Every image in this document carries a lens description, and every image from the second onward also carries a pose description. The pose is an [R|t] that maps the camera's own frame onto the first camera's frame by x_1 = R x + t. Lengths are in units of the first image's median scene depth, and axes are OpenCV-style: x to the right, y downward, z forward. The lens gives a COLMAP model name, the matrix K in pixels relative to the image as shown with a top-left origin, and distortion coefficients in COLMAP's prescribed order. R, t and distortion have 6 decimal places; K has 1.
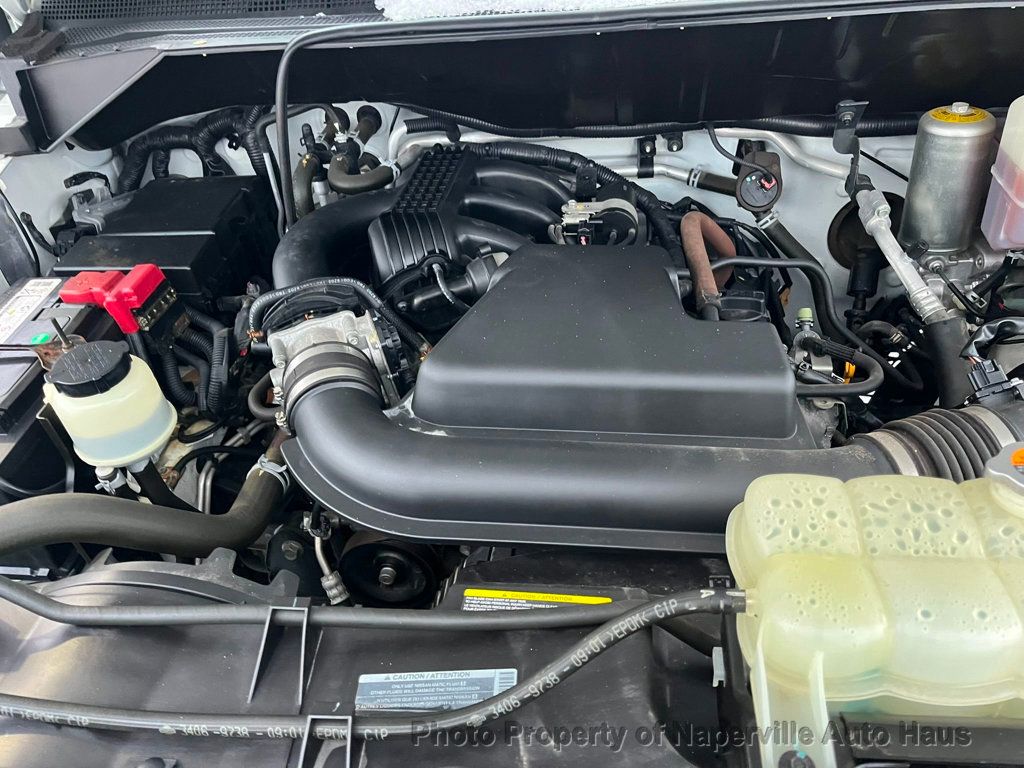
lens RADIAL K [[772.1, 0, 510.4], [0, 772.1, 402.3], [0, 0, 1]] dist [0.064263, -0.115021]
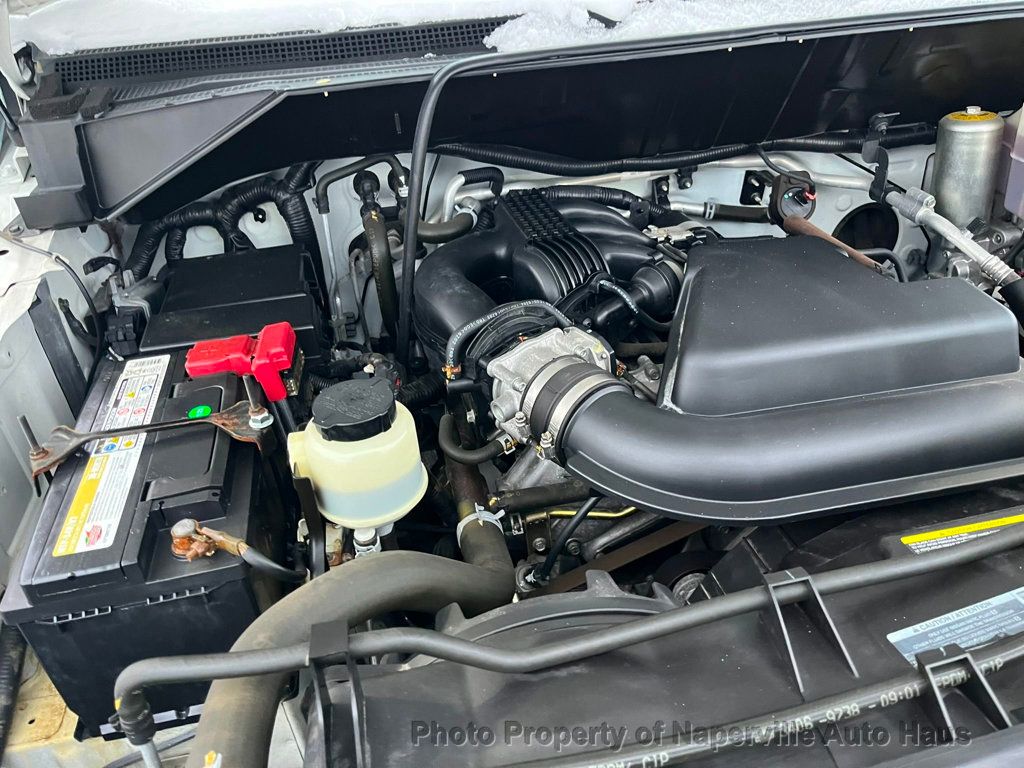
lens RADIAL K [[784.6, 0, 512.0], [0, 784.6, 384.0], [0, 0, 1]] dist [0.077878, -0.118791]
pose [[0.948389, -0.143722, 0.282671, -0.491476], [0.190764, 0.970640, -0.146519, 0.071077], [-0.253314, 0.192881, 0.947960, 0.105694]]
